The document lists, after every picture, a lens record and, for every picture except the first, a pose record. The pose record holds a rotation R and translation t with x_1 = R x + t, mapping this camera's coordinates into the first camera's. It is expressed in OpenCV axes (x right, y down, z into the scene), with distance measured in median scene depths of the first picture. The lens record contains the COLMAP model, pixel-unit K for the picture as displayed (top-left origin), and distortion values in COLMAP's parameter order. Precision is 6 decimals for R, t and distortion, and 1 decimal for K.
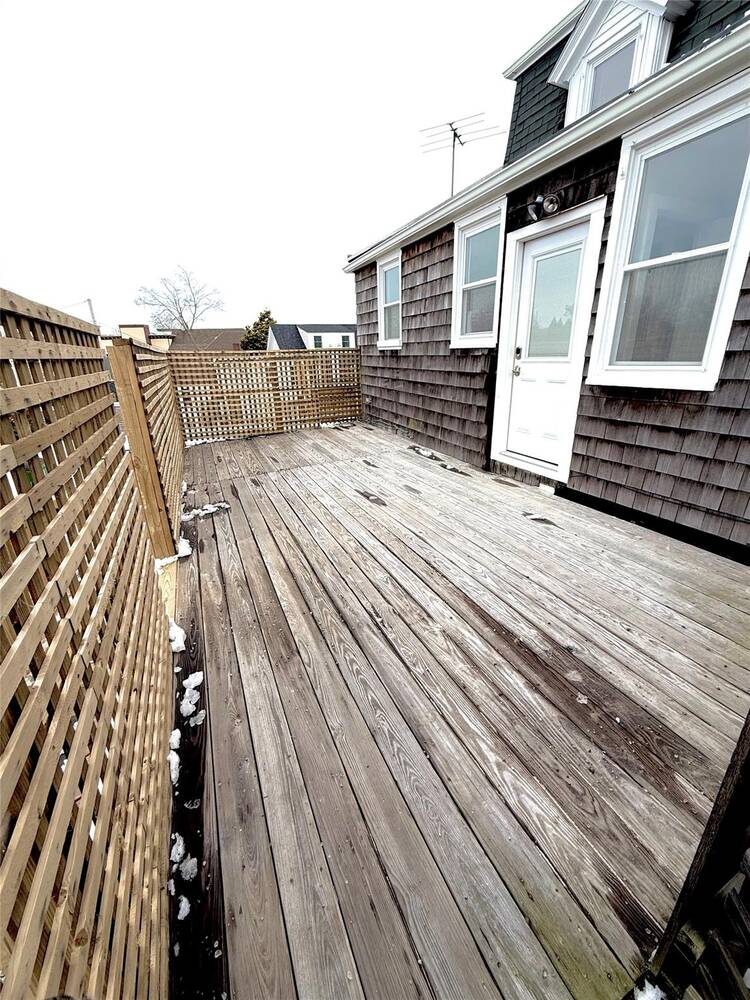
lens RADIAL K [[397.8, 0, 371.1], [0, 397.8, 497.6], [0, 0, 1]] dist [-0.000126, -0.000828]
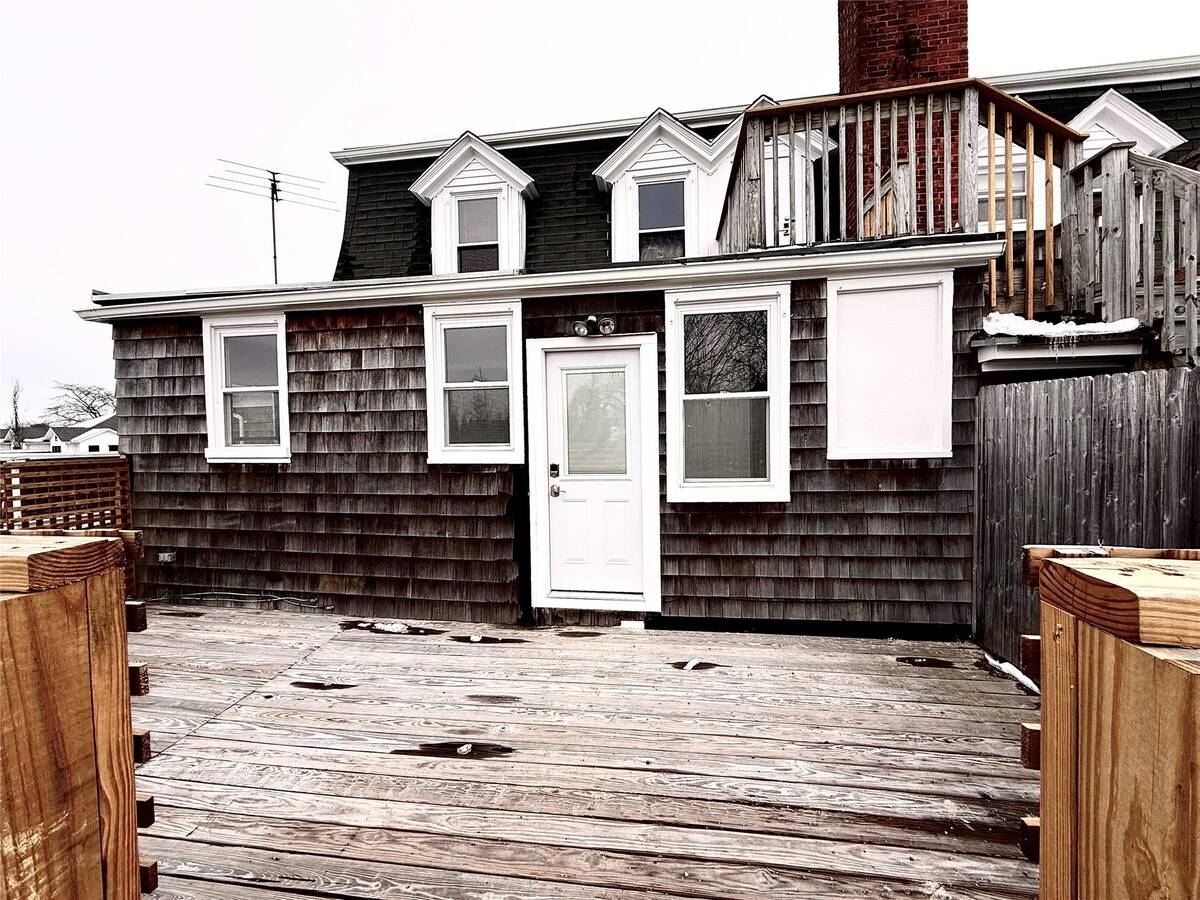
lens RADIAL K [[477.4, 0, 597.9], [0, 477.4, 458.2], [0, 0, 1]] dist [-0.000126, -0.000828]
pose [[0.532946, -0.019131, 0.845933, -0.439197], [0.290746, 0.943013, -0.161847, -0.213950], [-0.794629, 0.332207, 0.508137, 0.443718]]
